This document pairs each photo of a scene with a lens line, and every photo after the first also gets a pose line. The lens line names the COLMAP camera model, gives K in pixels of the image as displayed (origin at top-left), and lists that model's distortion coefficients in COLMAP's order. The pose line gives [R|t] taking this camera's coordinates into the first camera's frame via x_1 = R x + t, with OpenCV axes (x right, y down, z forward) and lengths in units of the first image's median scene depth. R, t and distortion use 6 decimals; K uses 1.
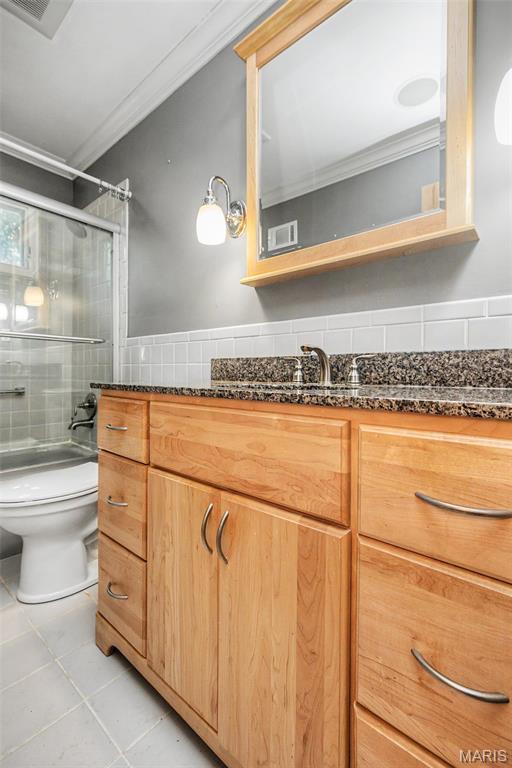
lens RADIAL K [[337.0, 0, 249.7], [0, 337.0, 381.2], [0, 0, 1]] dist [0.006283, -0.000242]
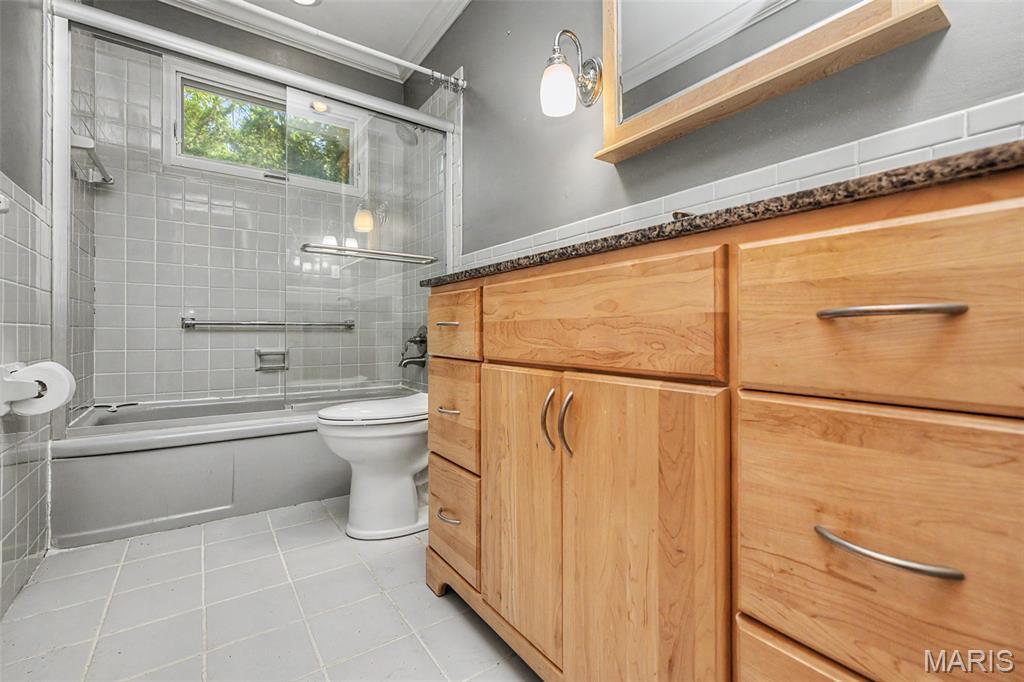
lens RADIAL K [[438.1, 0, 512.6], [0, 438.1, 336.5], [0, 0, 1]] dist [0.002460, 0.000099]
pose [[0.970705, -0.009435, -0.240089, 0.045533], [0.005432, 0.999835, -0.017326, 0.243198], [0.240213, 0.015514, 0.970596, -0.054963]]
